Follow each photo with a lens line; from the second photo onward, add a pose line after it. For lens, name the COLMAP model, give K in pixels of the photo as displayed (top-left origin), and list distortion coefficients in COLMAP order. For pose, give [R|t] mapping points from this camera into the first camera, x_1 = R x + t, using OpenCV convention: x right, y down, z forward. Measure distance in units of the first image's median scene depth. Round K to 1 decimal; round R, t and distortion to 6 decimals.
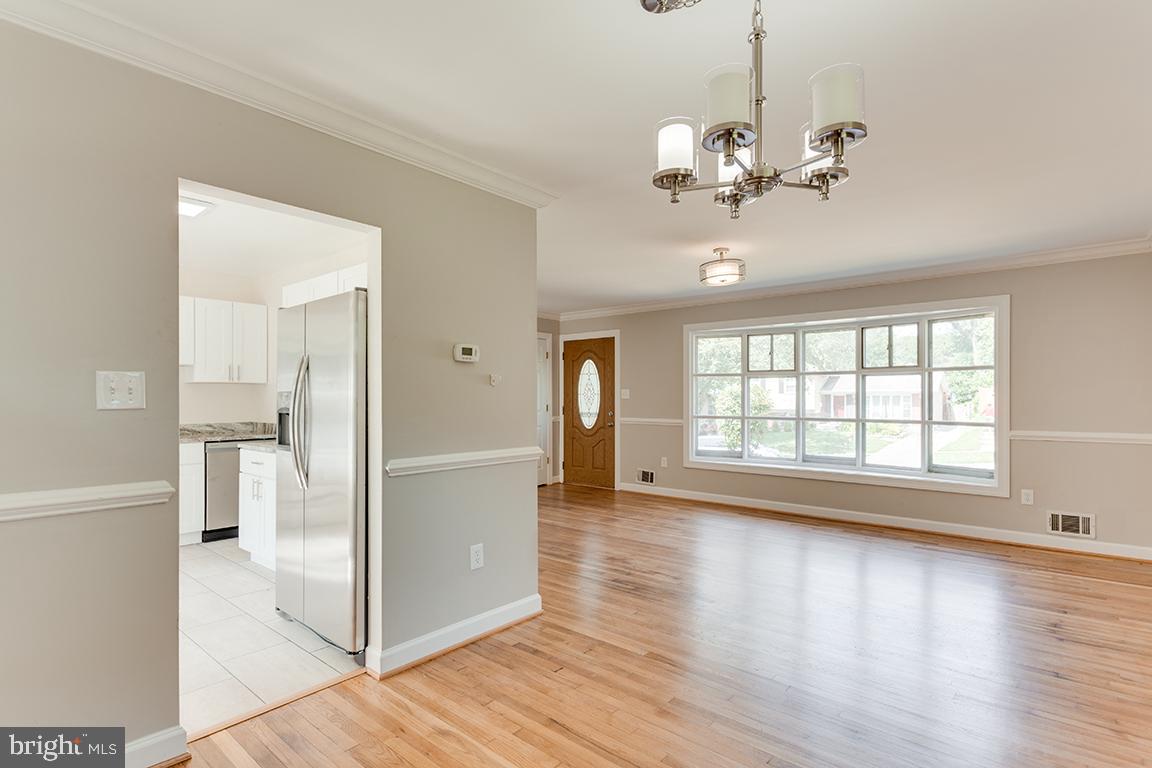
lens RADIAL K [[556.0, 0, 573.8], [0, 556.0, 401.1], [0, 0, 1]] dist [0.008191, -0.004422]
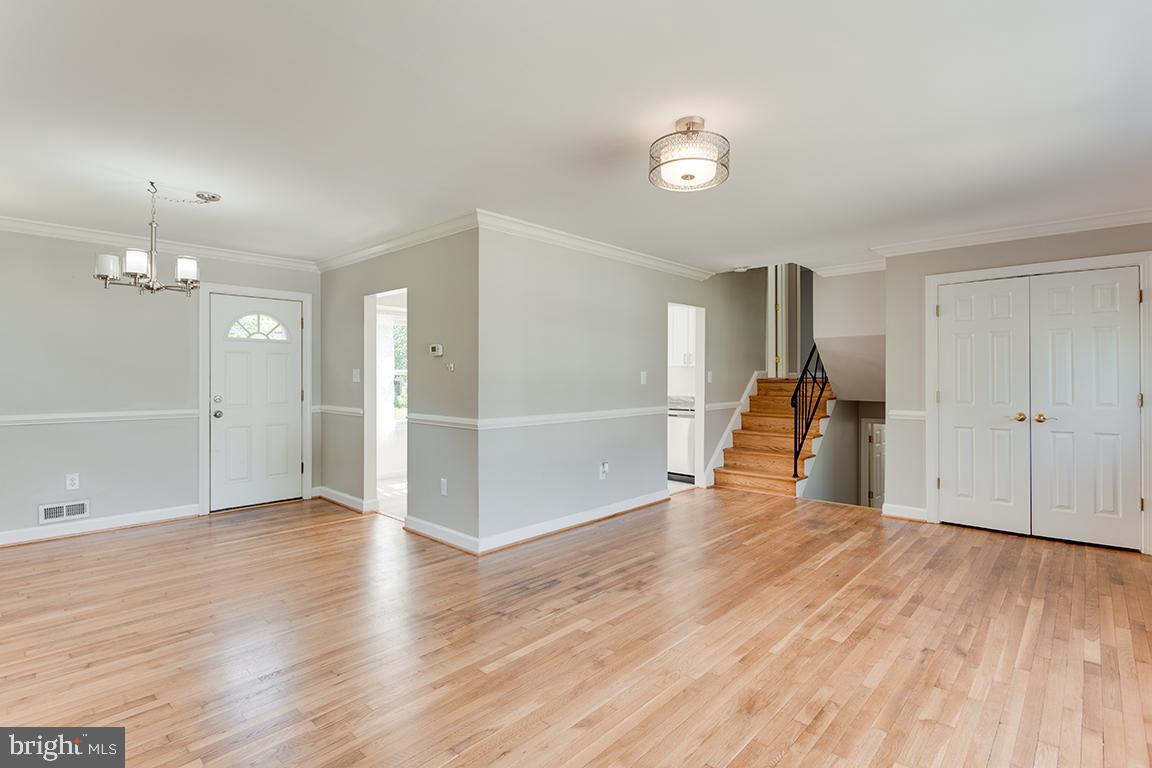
lens RADIAL K [[556.0, 0, 576.7], [0, 556.0, 383.9], [0, 0, 1]] dist [0.008191, -0.004422]
pose [[-0.025346, 0.017955, -0.999517, 0.603331], [-0.007175, 0.999810, 0.018142, -0.011057], [0.999653, 0.007631, -0.025213, 0.648979]]
